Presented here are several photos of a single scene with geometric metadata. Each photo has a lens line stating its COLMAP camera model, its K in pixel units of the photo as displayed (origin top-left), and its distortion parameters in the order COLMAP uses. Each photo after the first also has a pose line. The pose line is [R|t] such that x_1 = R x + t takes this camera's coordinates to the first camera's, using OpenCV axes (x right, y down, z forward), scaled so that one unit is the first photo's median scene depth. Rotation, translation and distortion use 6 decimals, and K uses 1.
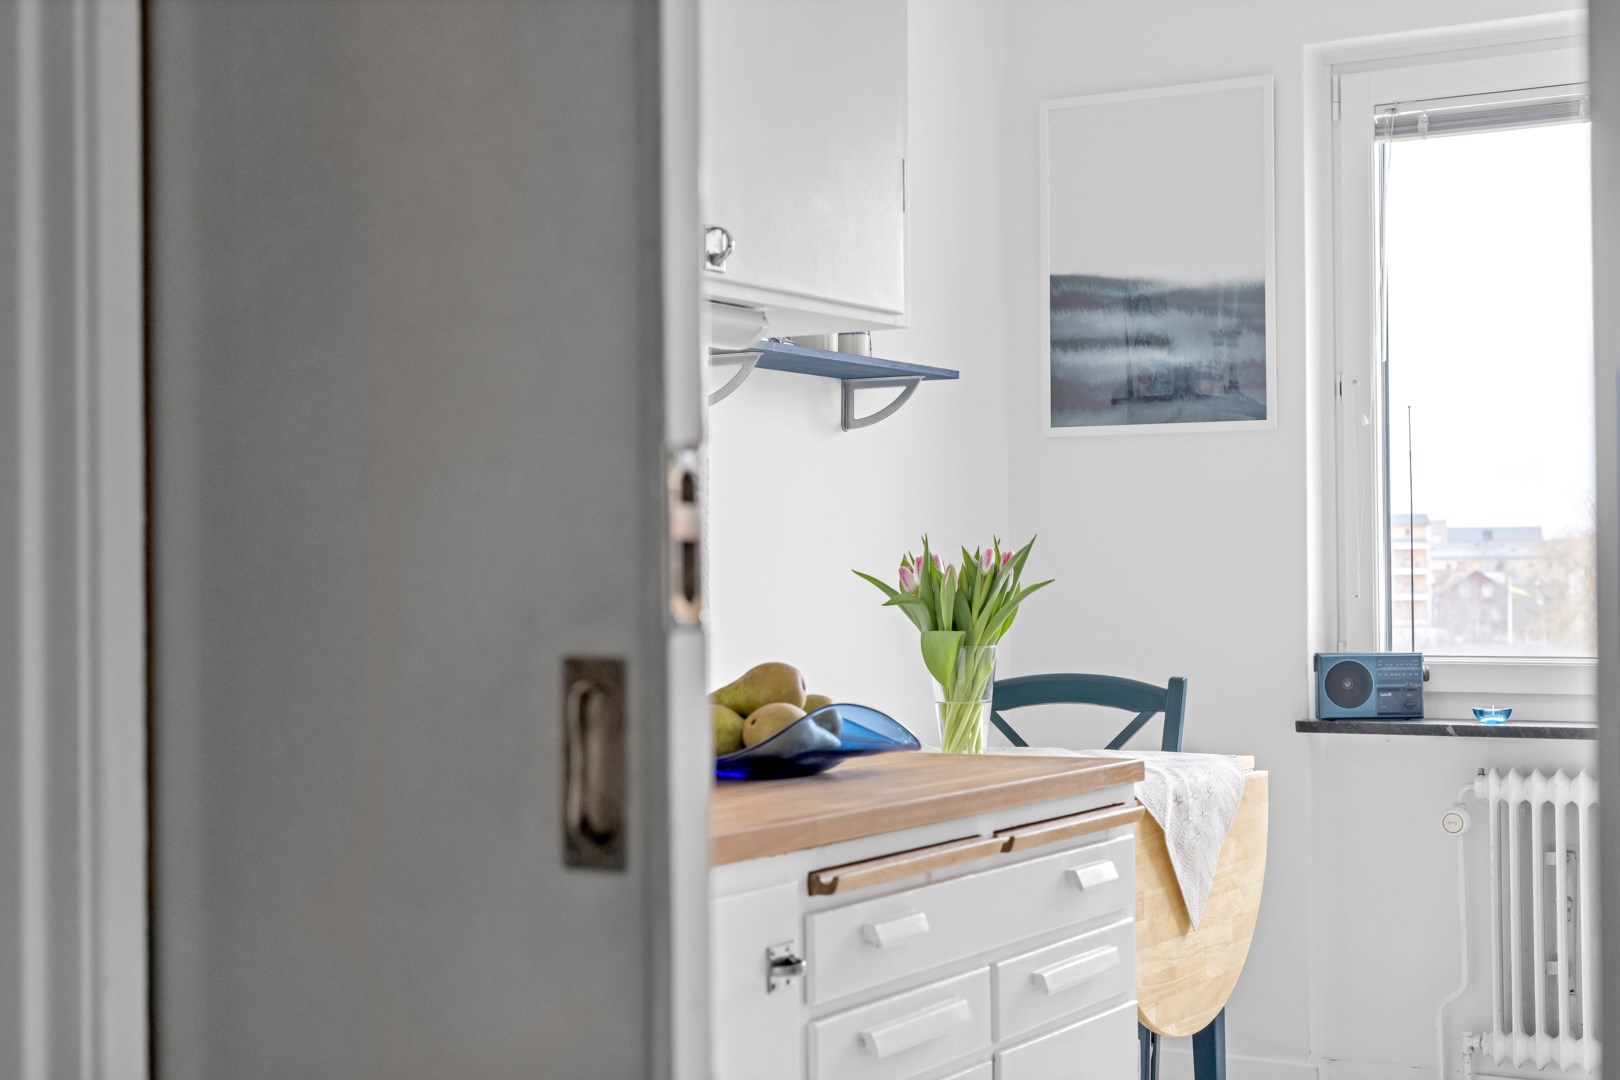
lens RADIAL K [[2401.4, 0, 803.0], [0, 2401.4, 536.7], [0, 0, 1]] dist [-0.004329, 0.000000]
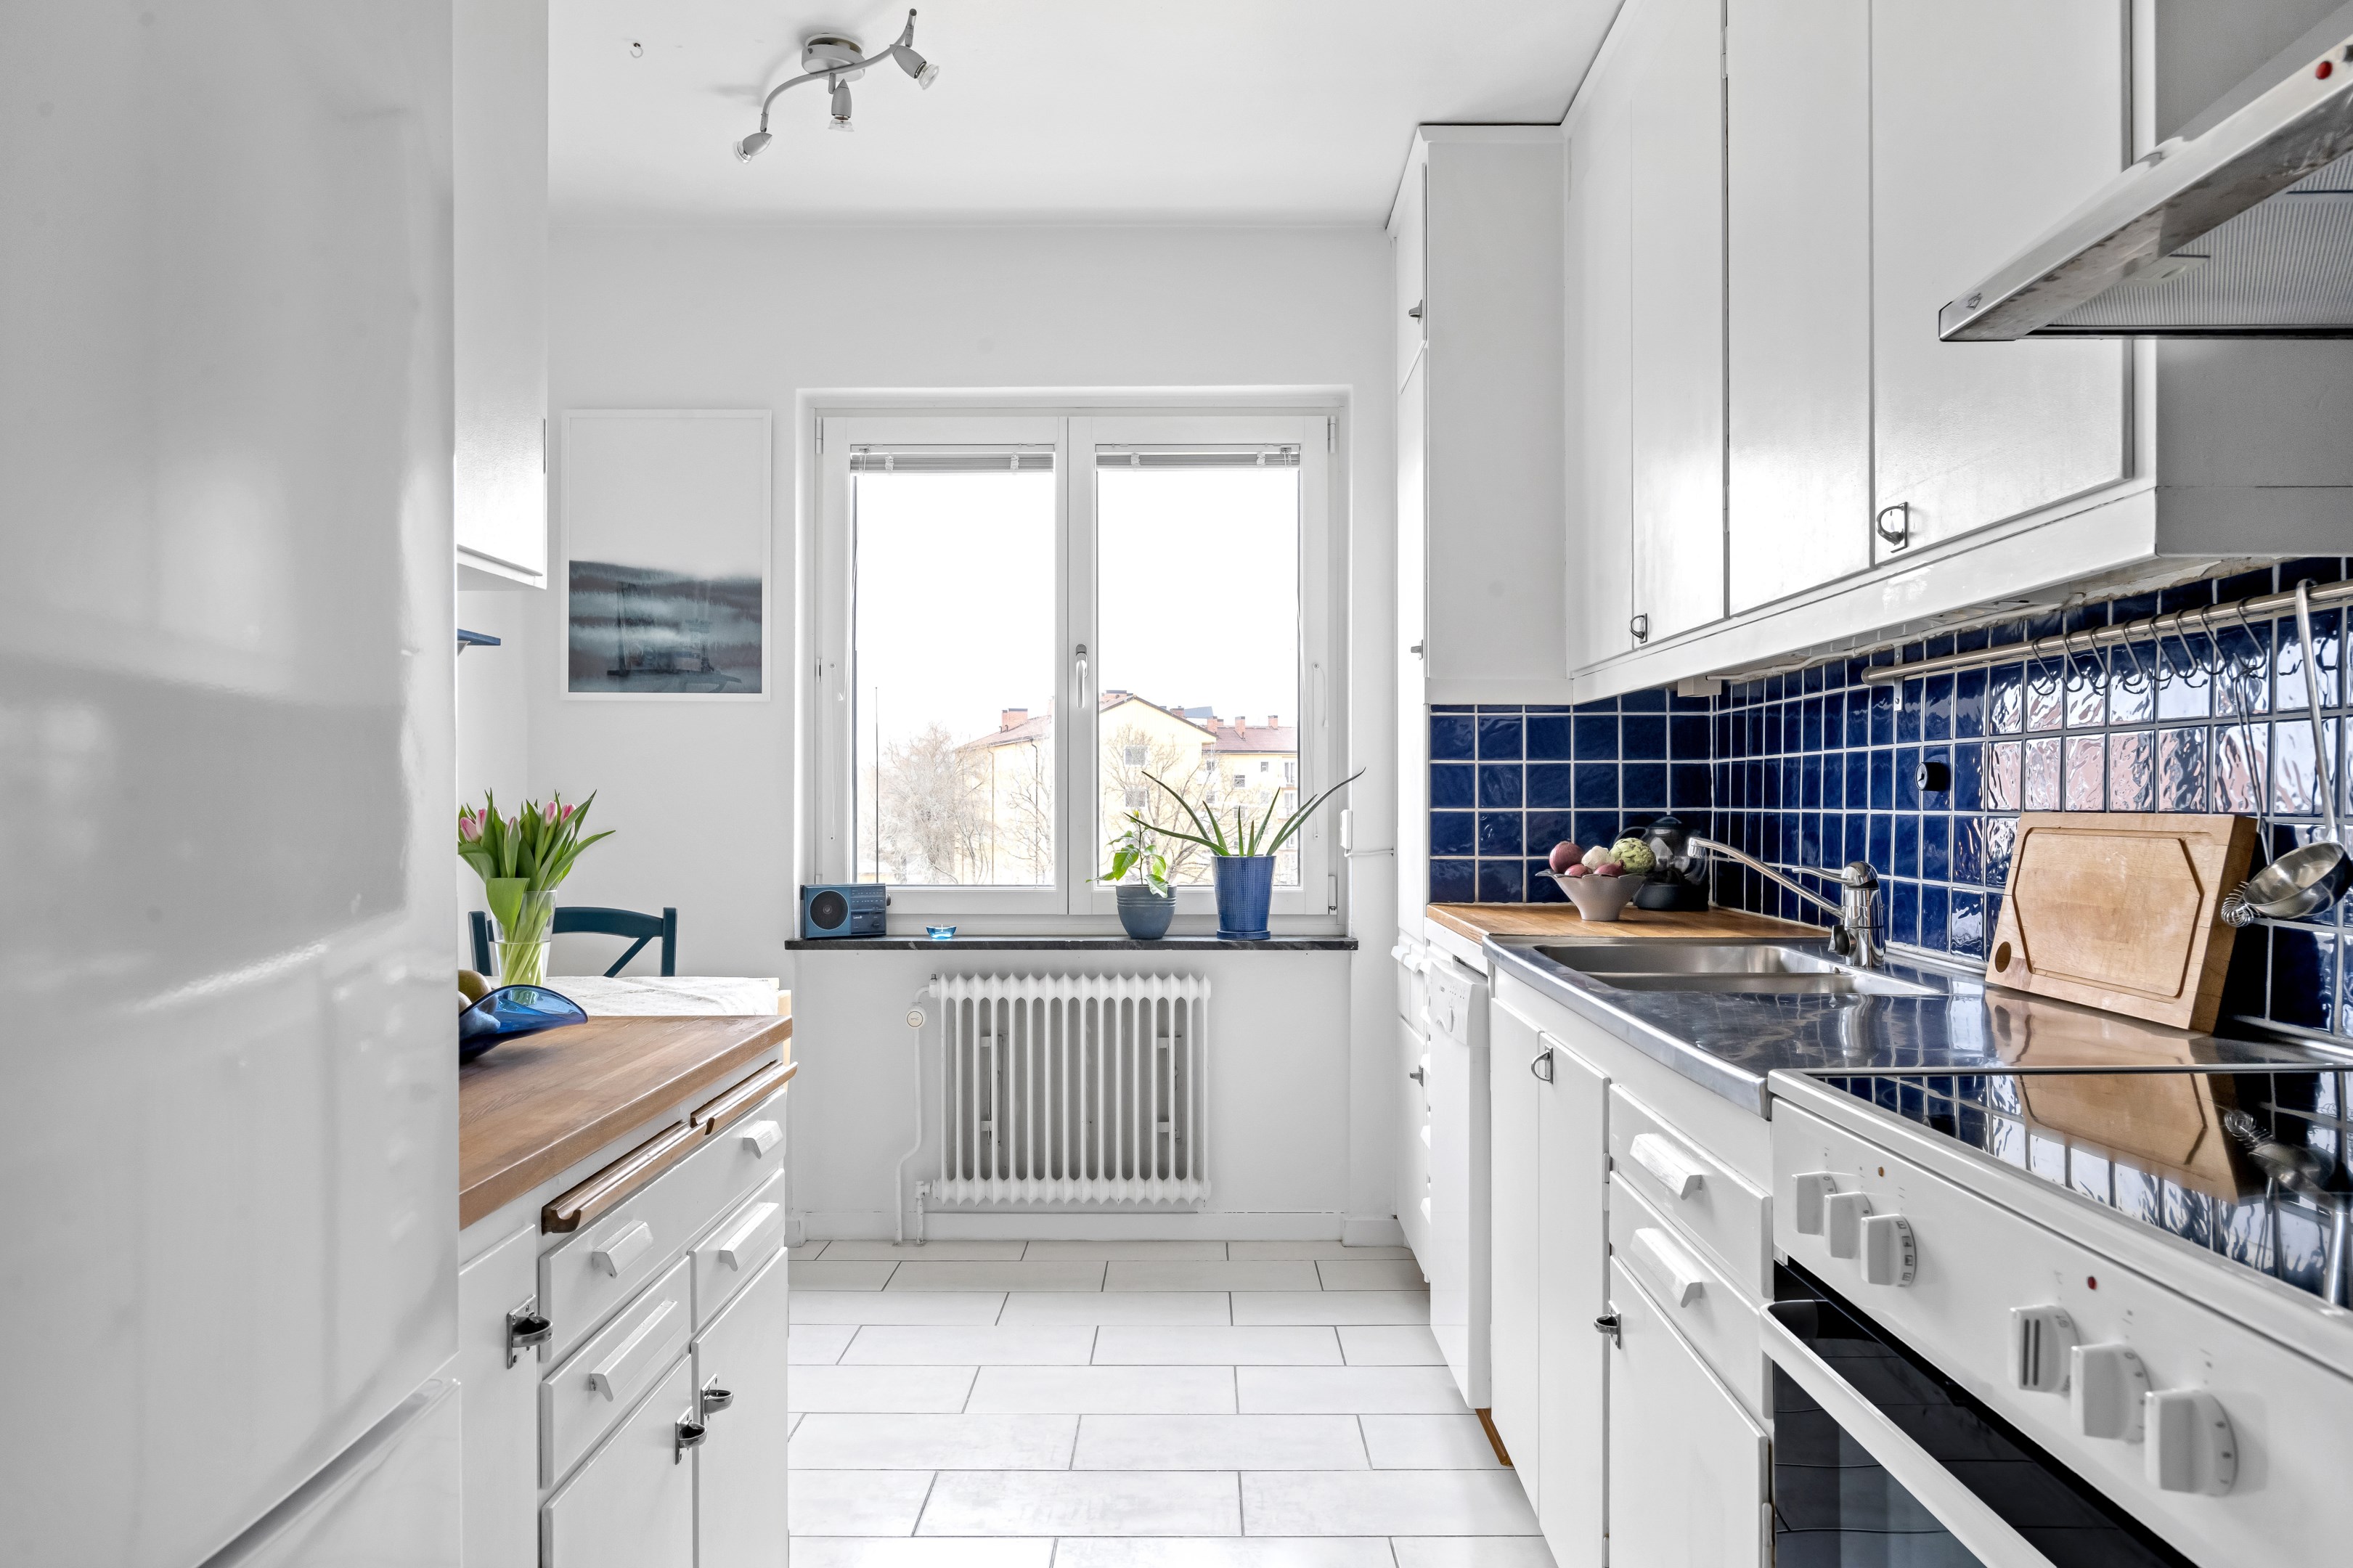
lens RADIAL K [[1652.4, 0, 1182.6], [0, 1652.4, 798.4], [0, 0, 1]] dist [-0.011290, 0.011172]
pose [[0.863160, 0.008487, 0.504860, -0.047316], [-0.015815, 0.999823, 0.010231, -0.007805], [-0.504683, -0.016815, 0.863141, 0.179759]]
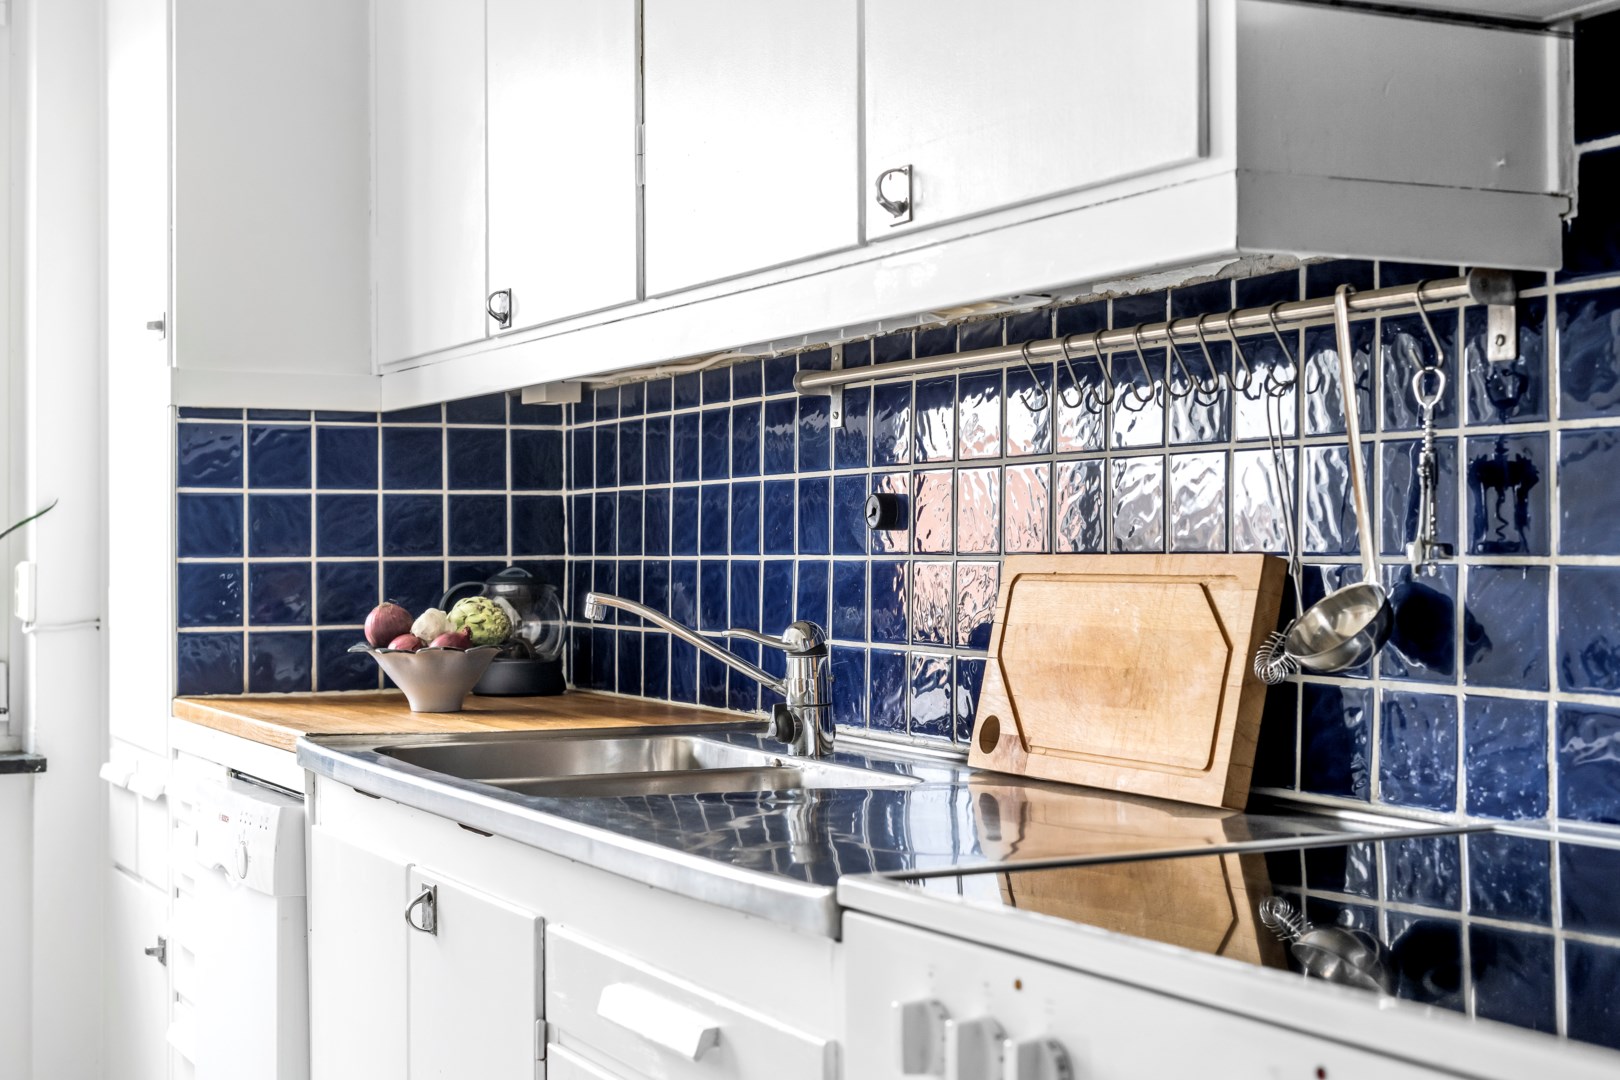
lens RADIAL K [[2401.4, 0, 806.3], [0, 2401.4, 522.3], [0, 0, 1]] dist [-0.004329, 0.000000]
pose [[0.542718, 0.016625, 0.839751, -0.092799], [-0.015979, 0.999828, -0.009468, -0.004535], [-0.839763, -0.008280, 0.542890, 0.201353]]
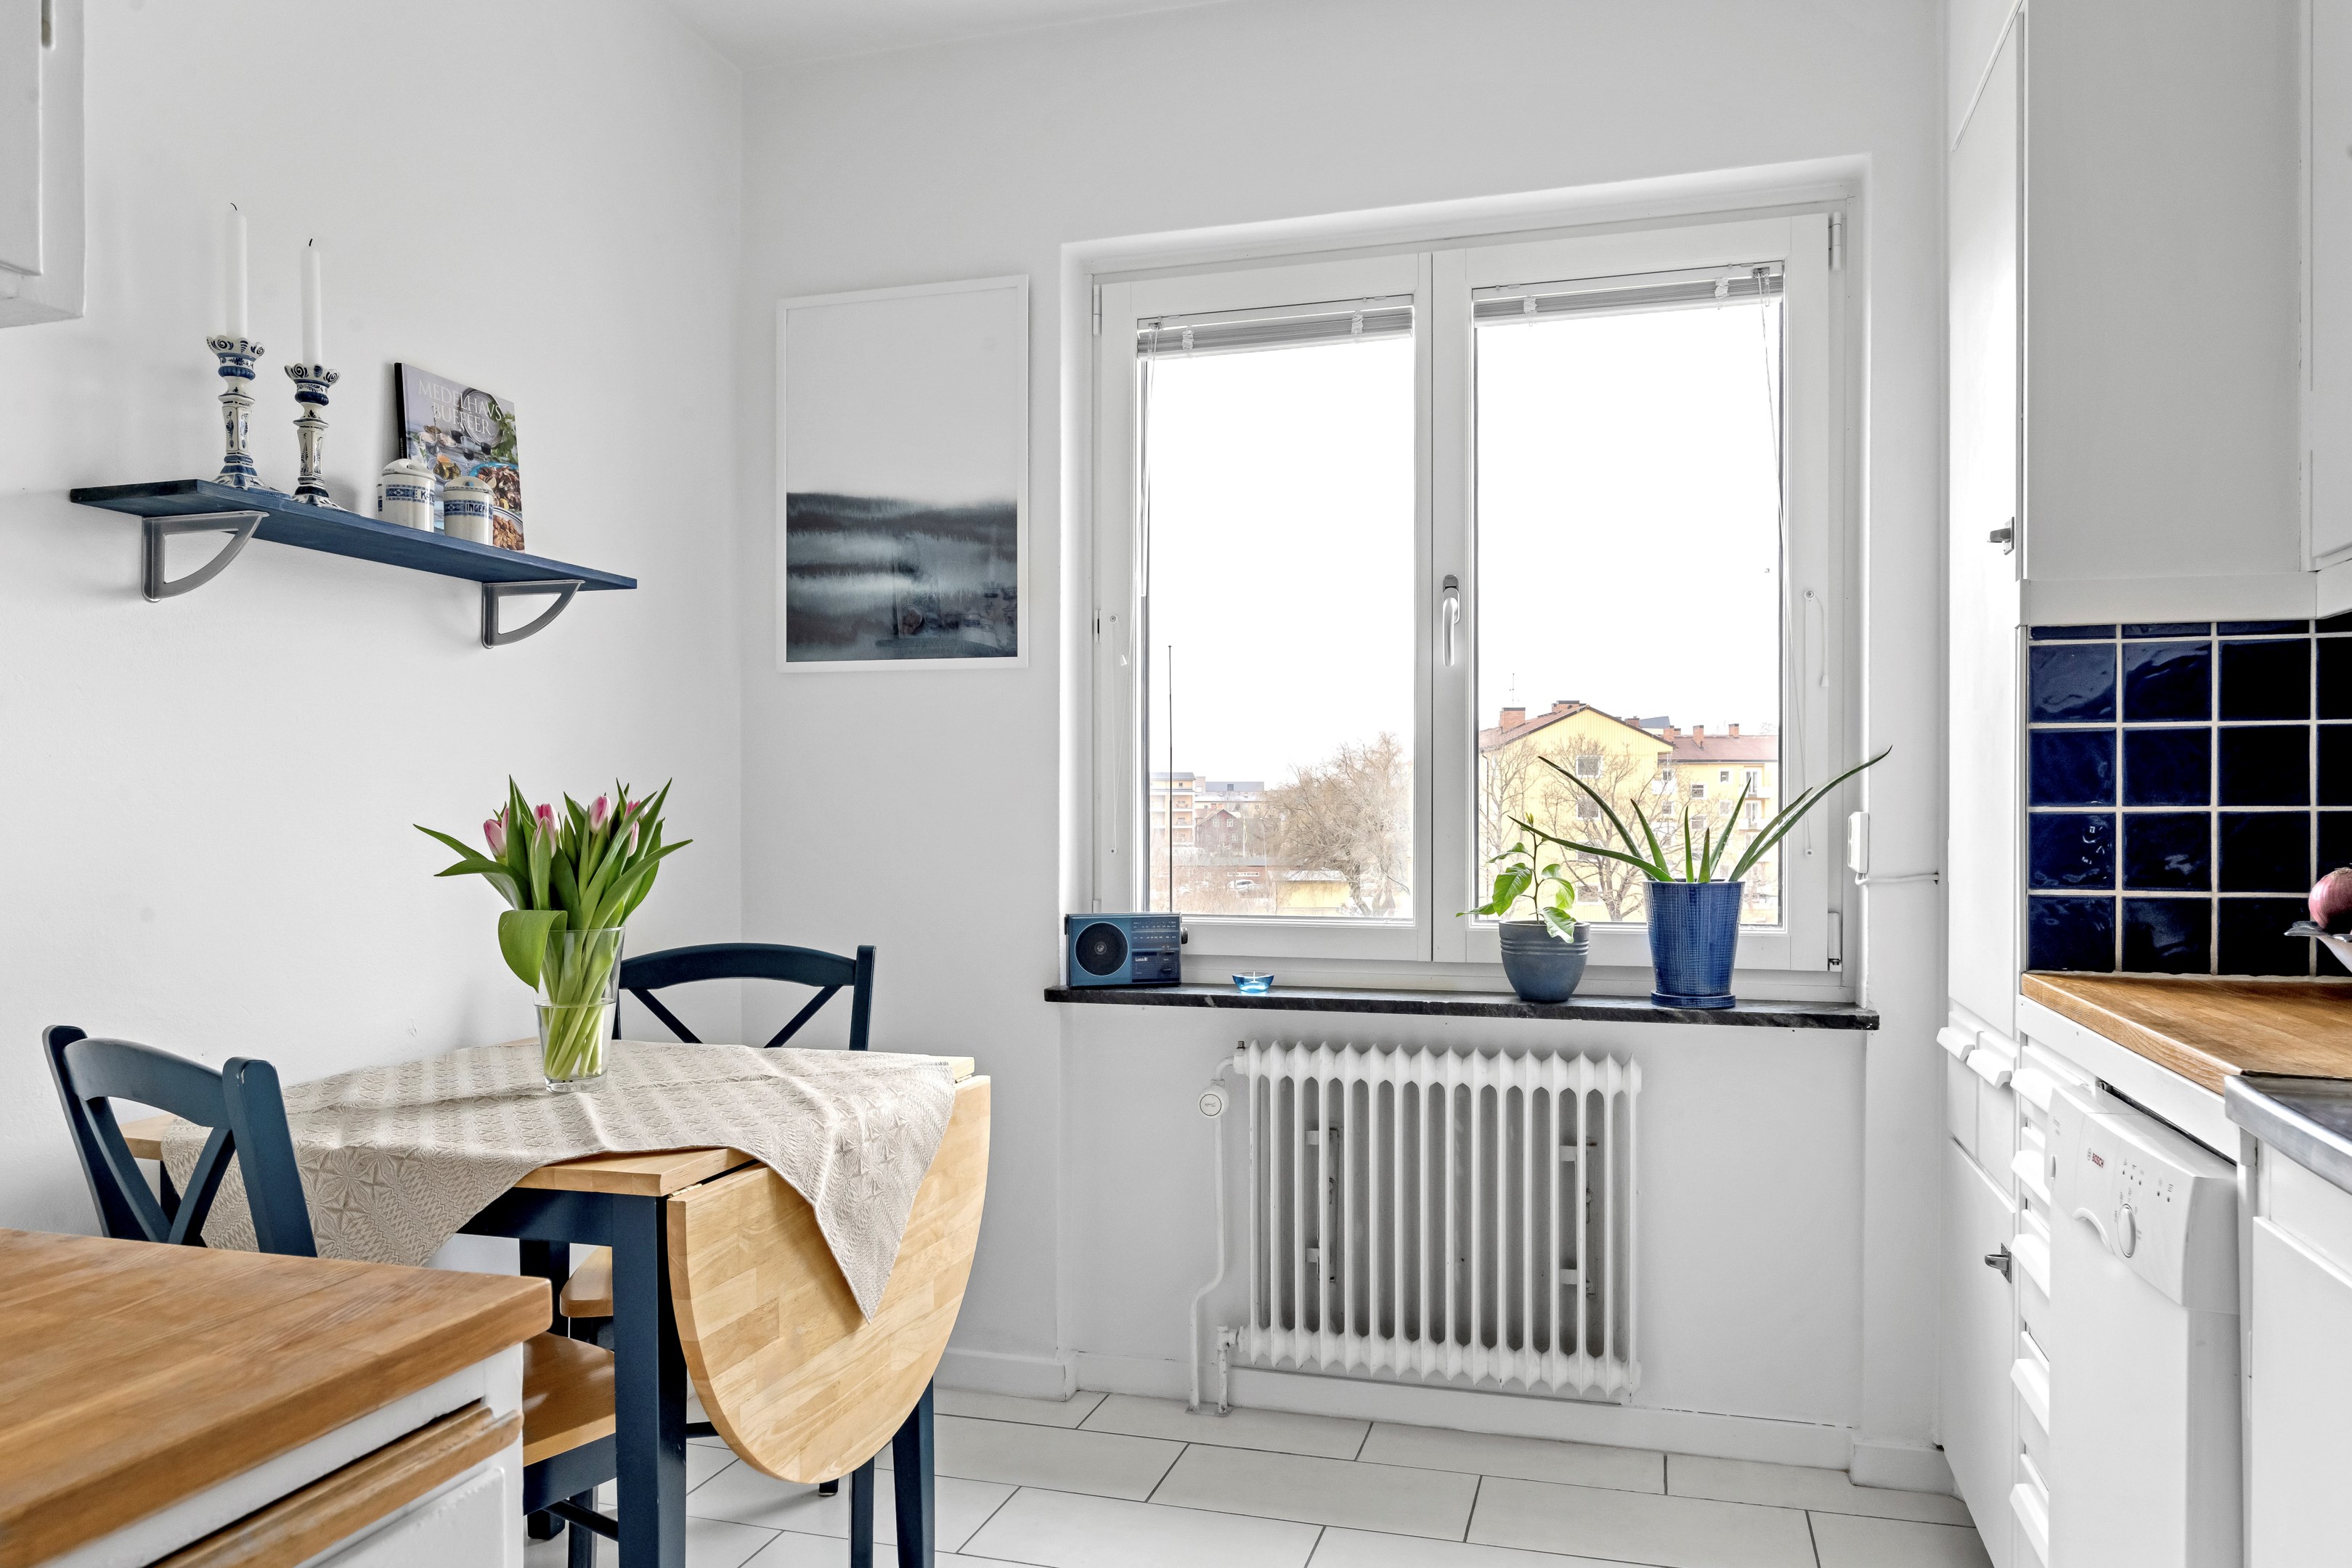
lens RADIAL K [[1582.4, 0, 1189.7], [0, 1582.4, 827.1], [0, 0, 1]] dist [-0.018404, 0.012456]
pose [[0.968319, 0.004771, 0.249669, 0.113570], [-0.011331, 0.999627, 0.024844, 0.000227], [-0.249458, -0.026886, 0.968012, 0.427087]]
